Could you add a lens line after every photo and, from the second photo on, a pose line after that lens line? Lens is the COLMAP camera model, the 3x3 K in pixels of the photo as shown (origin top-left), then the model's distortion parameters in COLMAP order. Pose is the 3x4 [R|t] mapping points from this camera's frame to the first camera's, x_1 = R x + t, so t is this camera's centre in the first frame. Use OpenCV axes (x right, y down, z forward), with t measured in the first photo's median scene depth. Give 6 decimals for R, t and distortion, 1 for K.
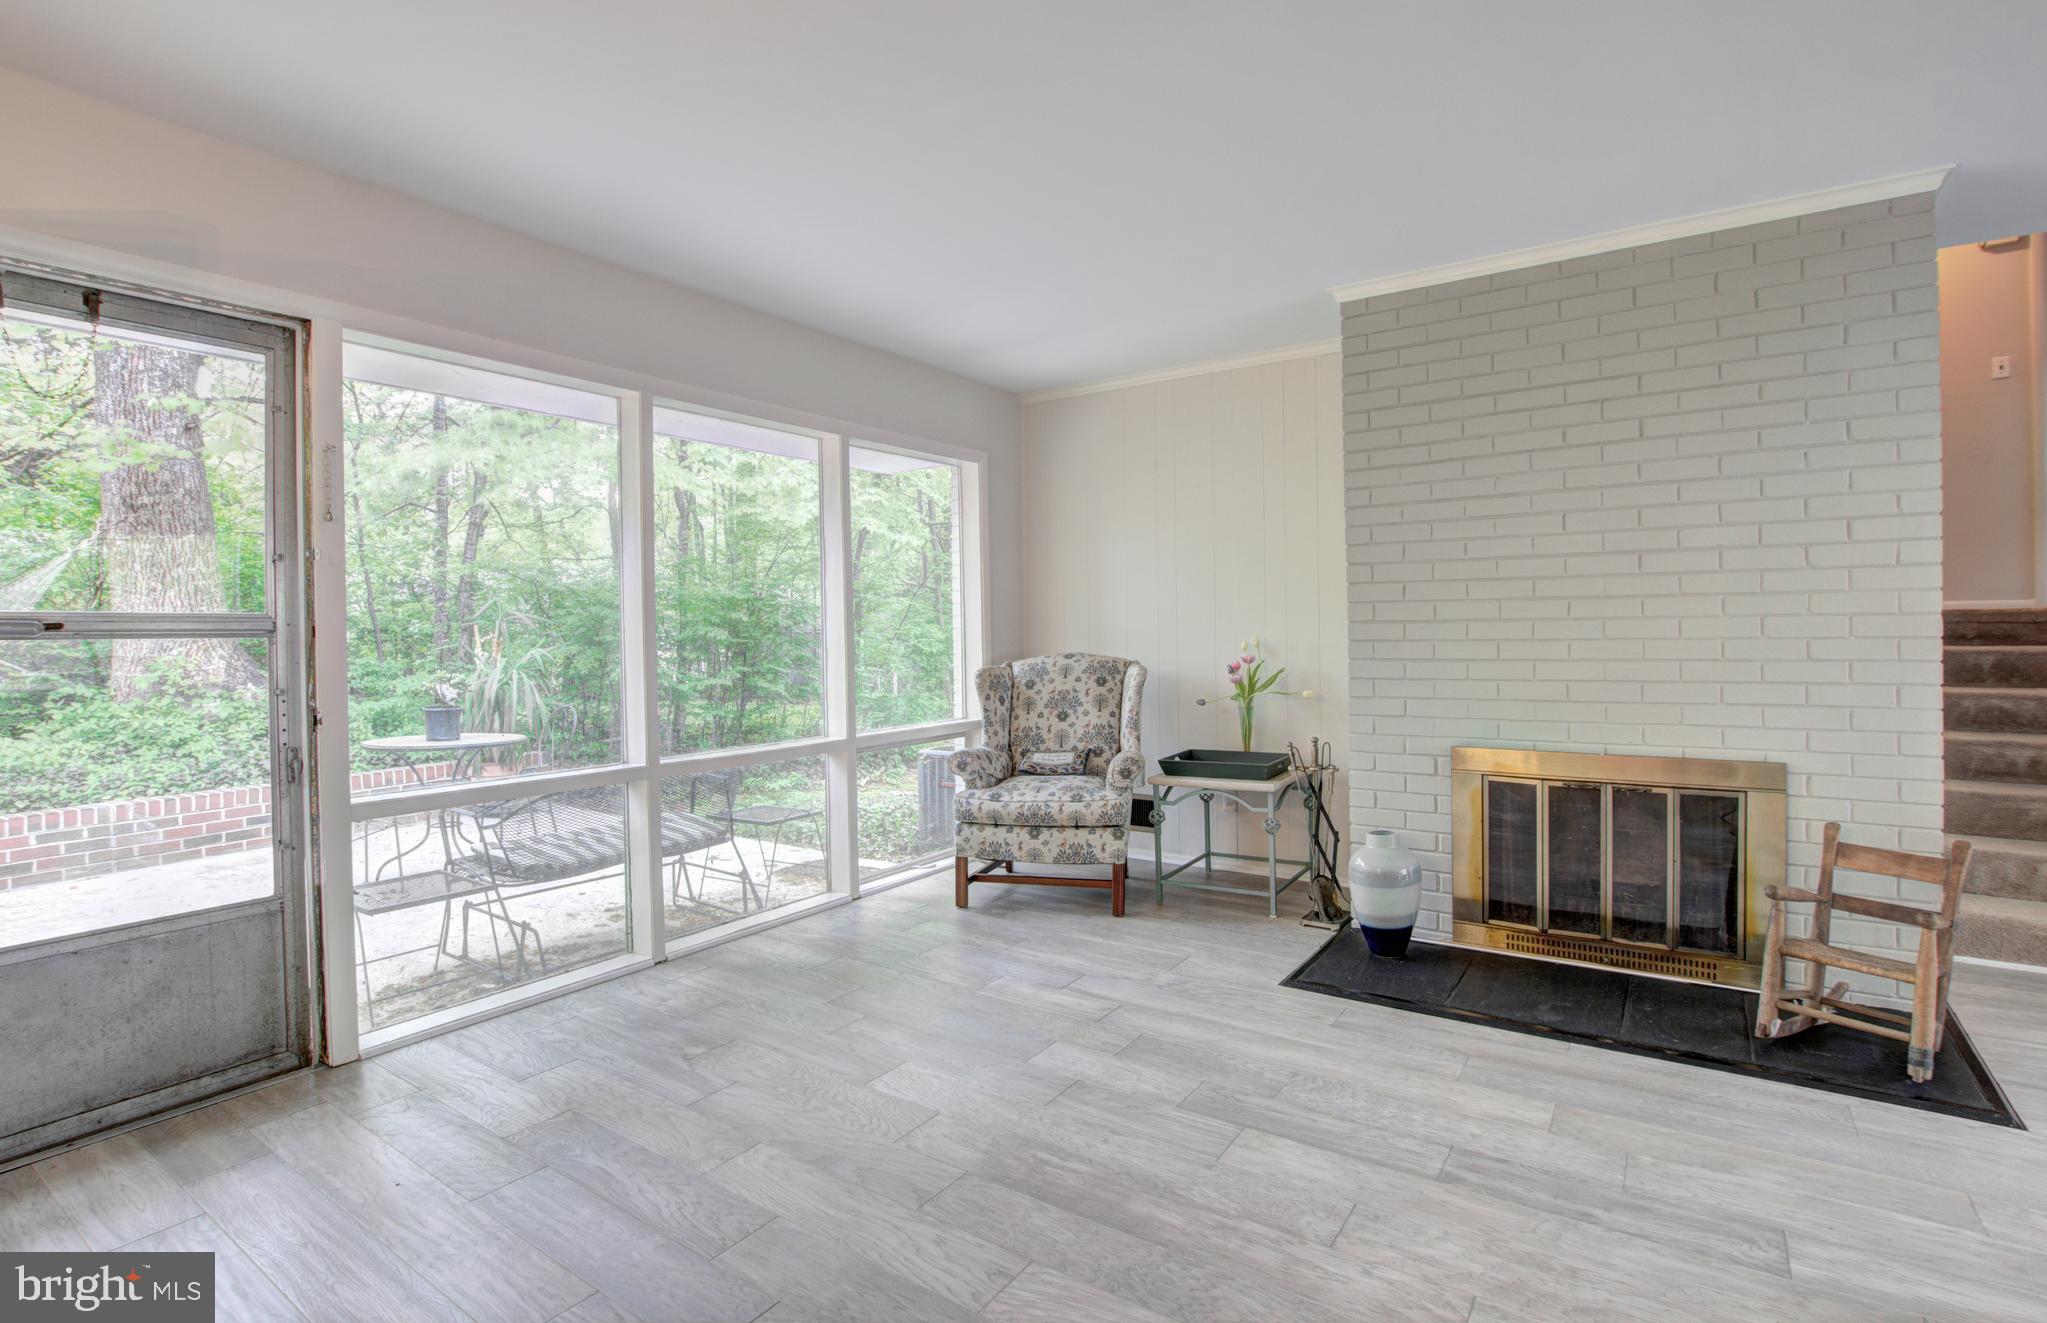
lens RADIAL K [[960.8, 0, 1038.2], [0, 960.8, 660.2], [0, 0, 1]] dist [-0.023406, 0.000440]
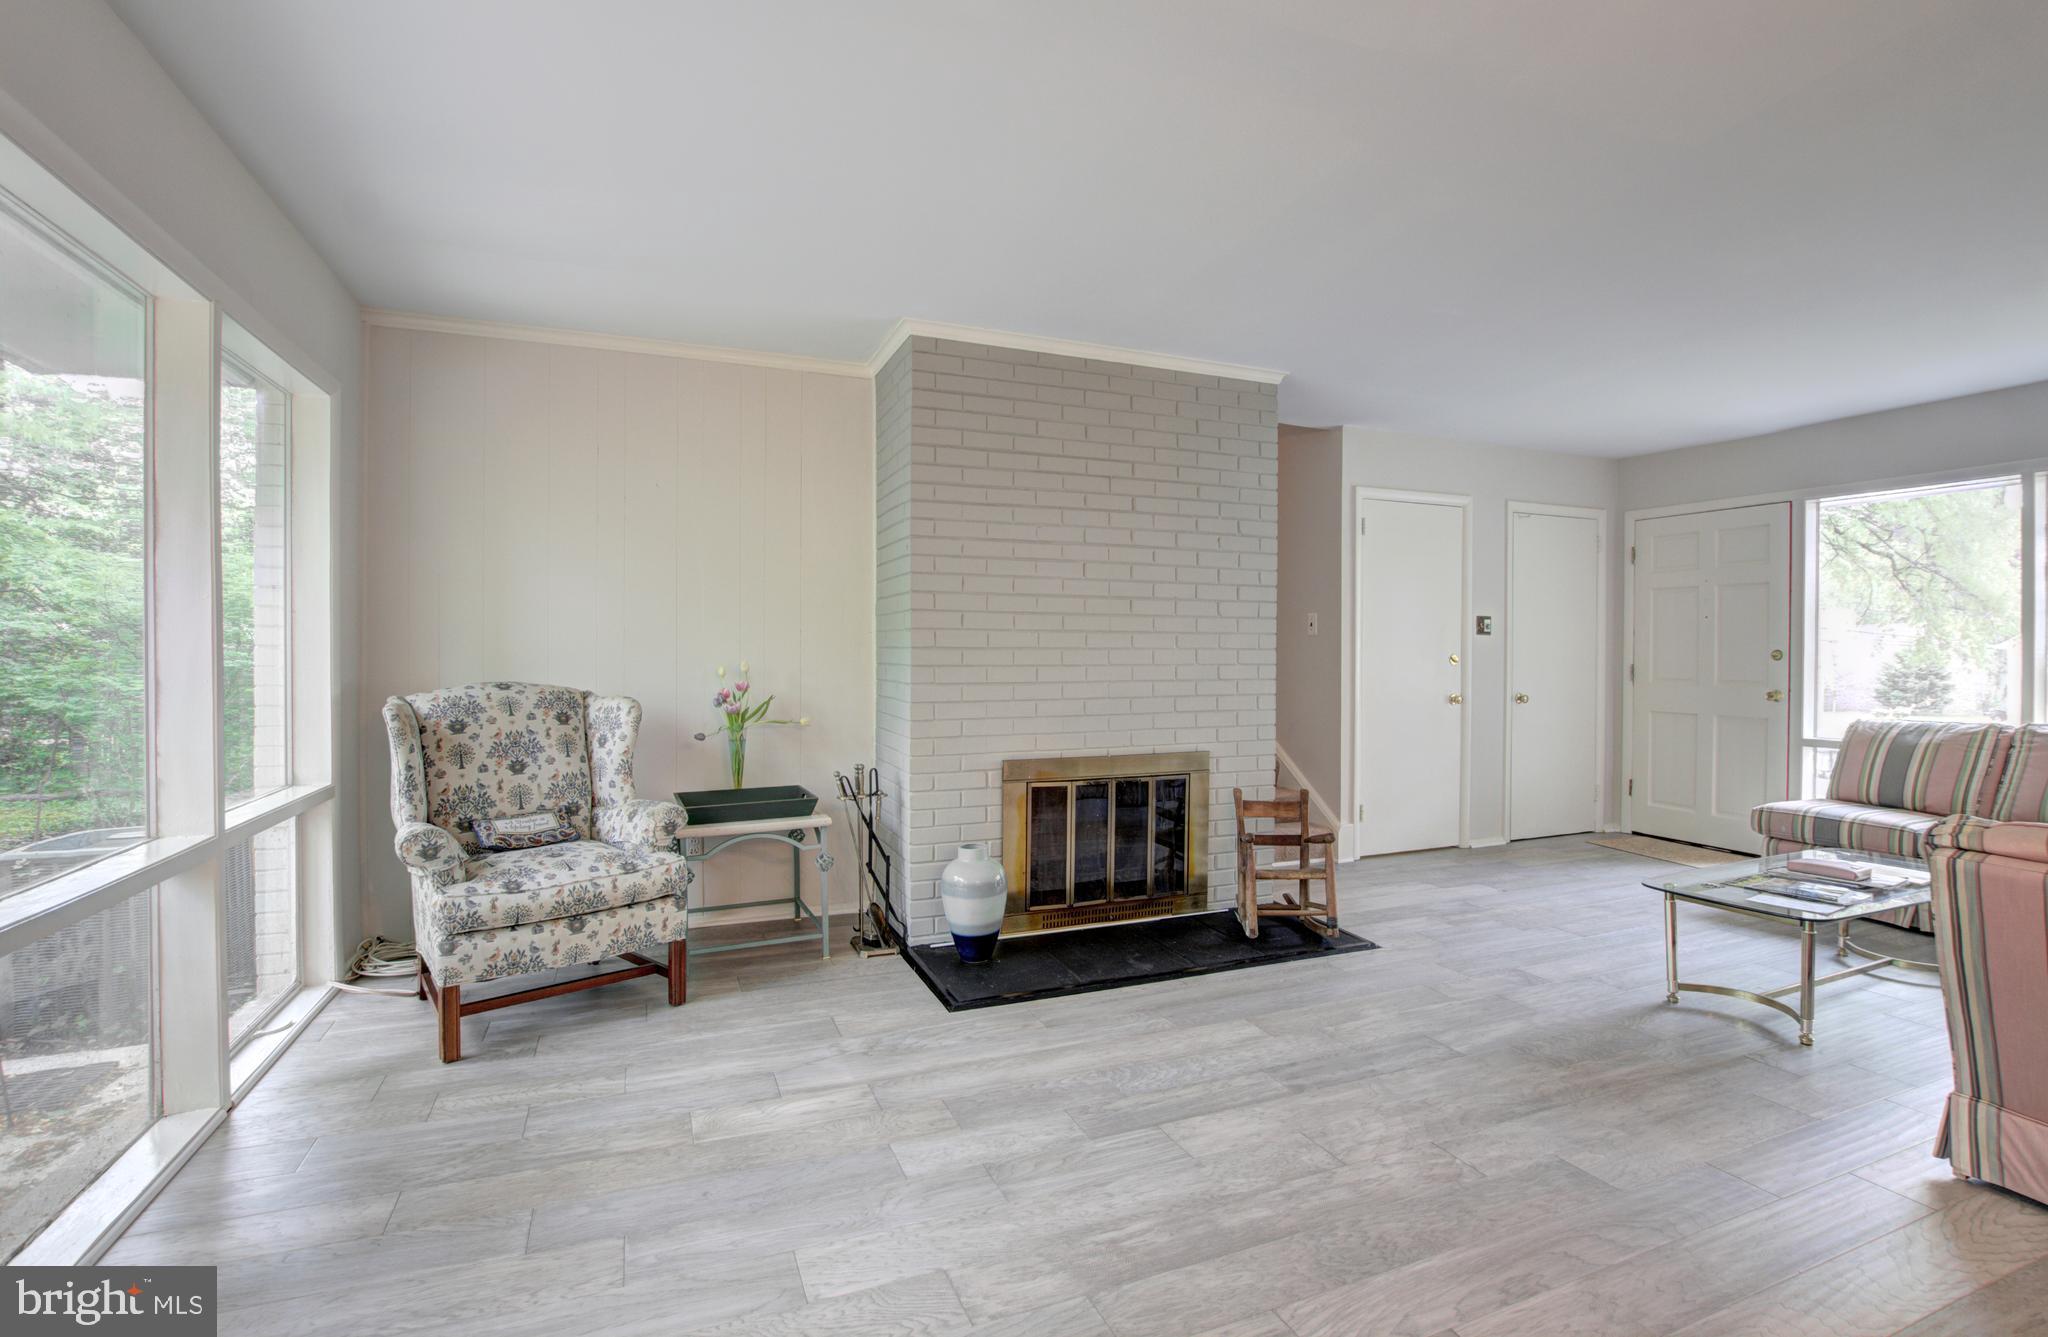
lens RADIAL K [[958.1, 0, 1035.4], [0, 958.1, 677.4], [0, 0, 1]] dist [-0.031699, 0.000309]
pose [[0.548372, -0.006728, 0.836207, -0.422025], [0.015795, 0.999873, -0.002313, -0.003193], [-0.836085, 0.014476, 0.548409, 0.304920]]
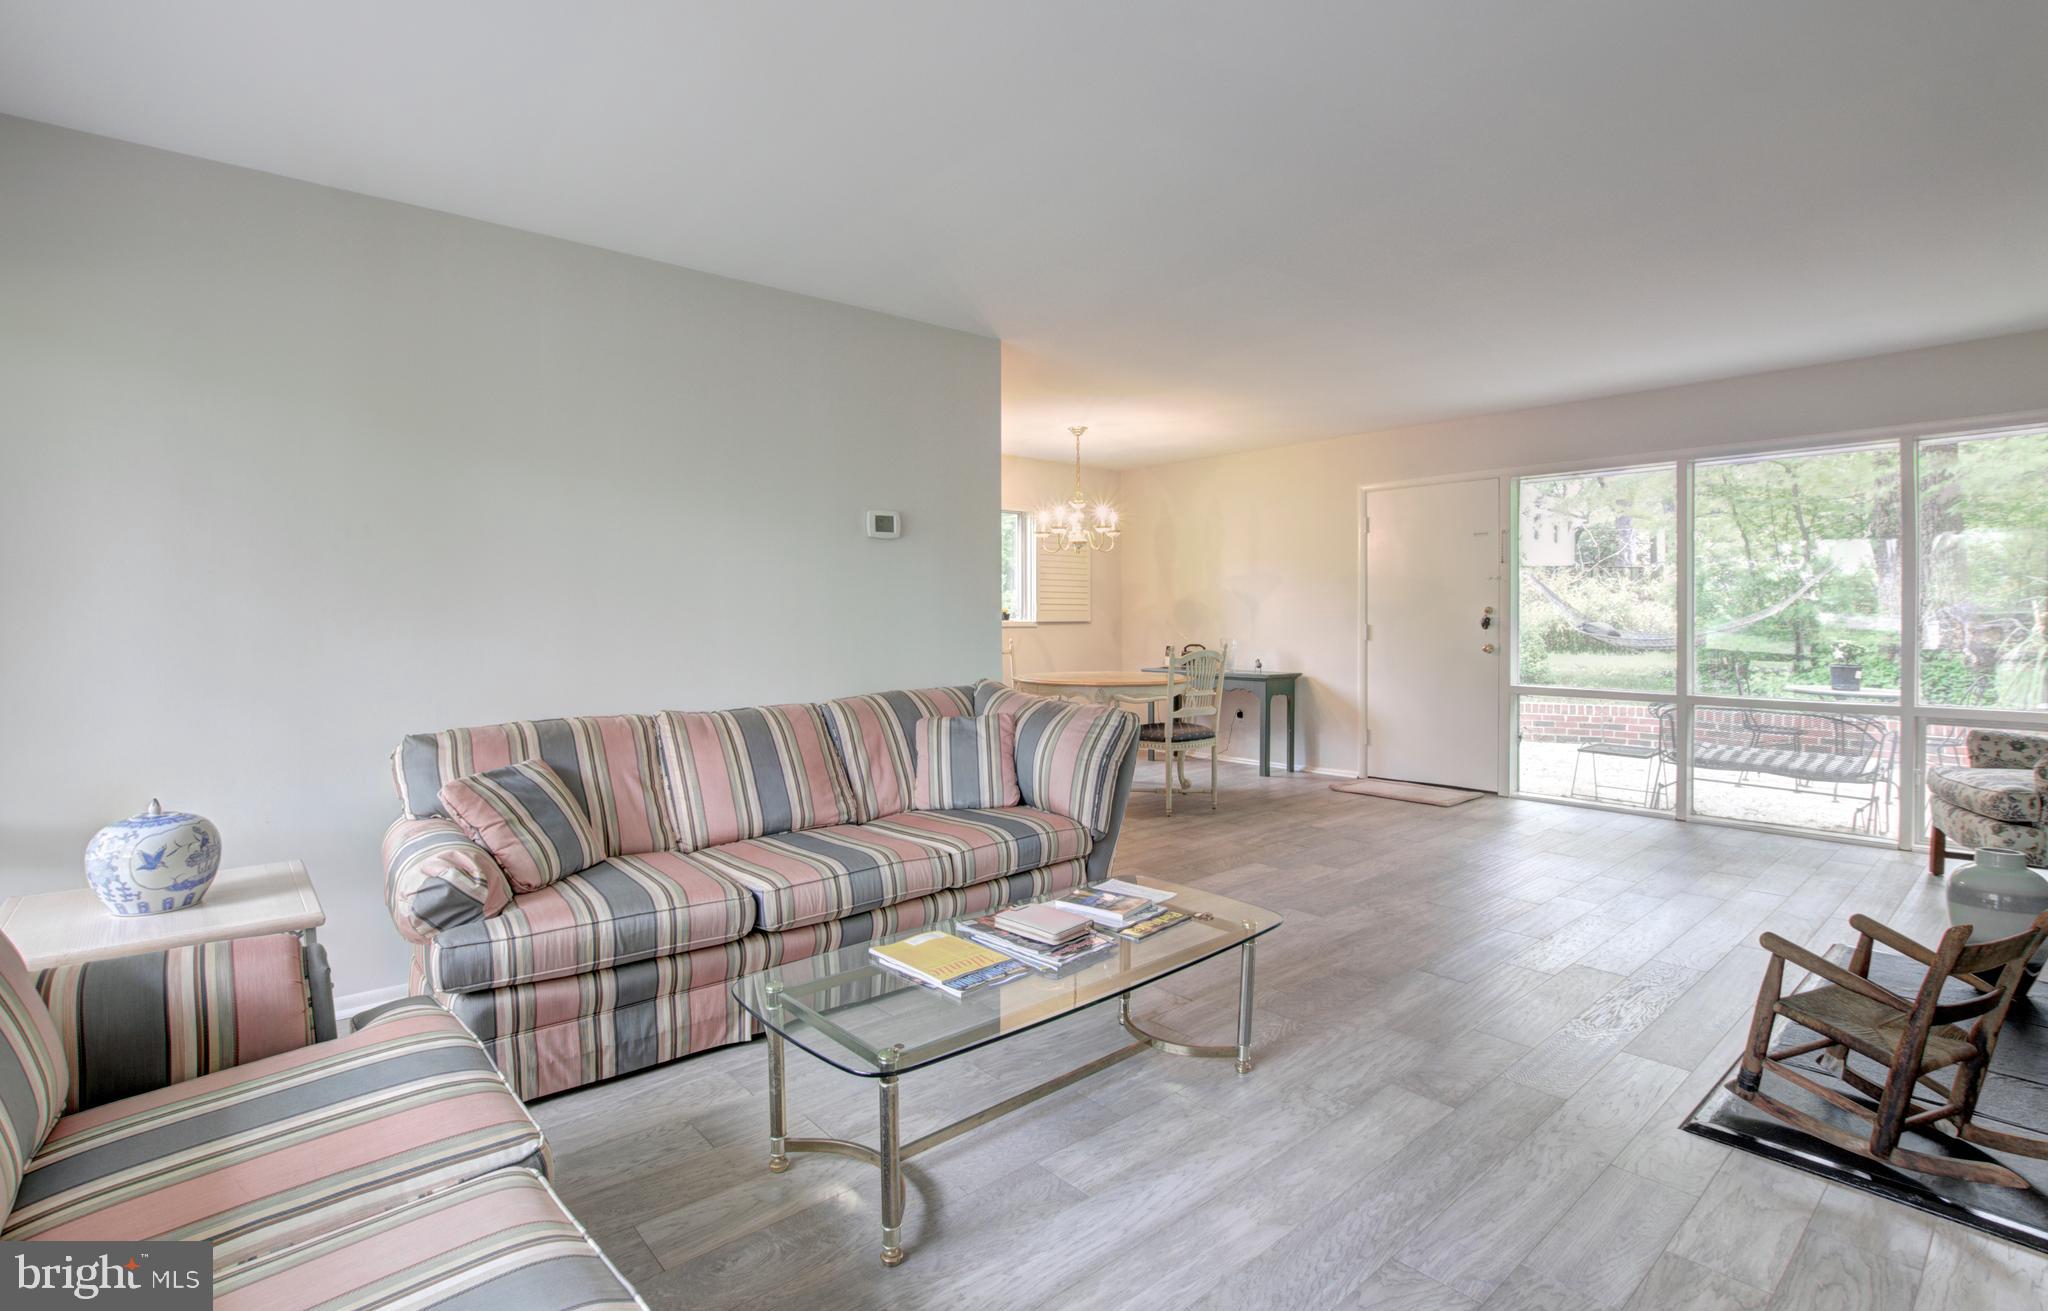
lens RADIAL K [[961.3, 0, 1038.7], [0, 961.3, 654.2], [0, 0, 1]] dist [-0.023406, 0.000440]
pose [[-0.257093, 0.052967, -0.964934, 1.190725], [-0.027634, 0.997686, 0.062128, -0.022366], [0.965992, 0.042638, -0.255034, 0.314812]]
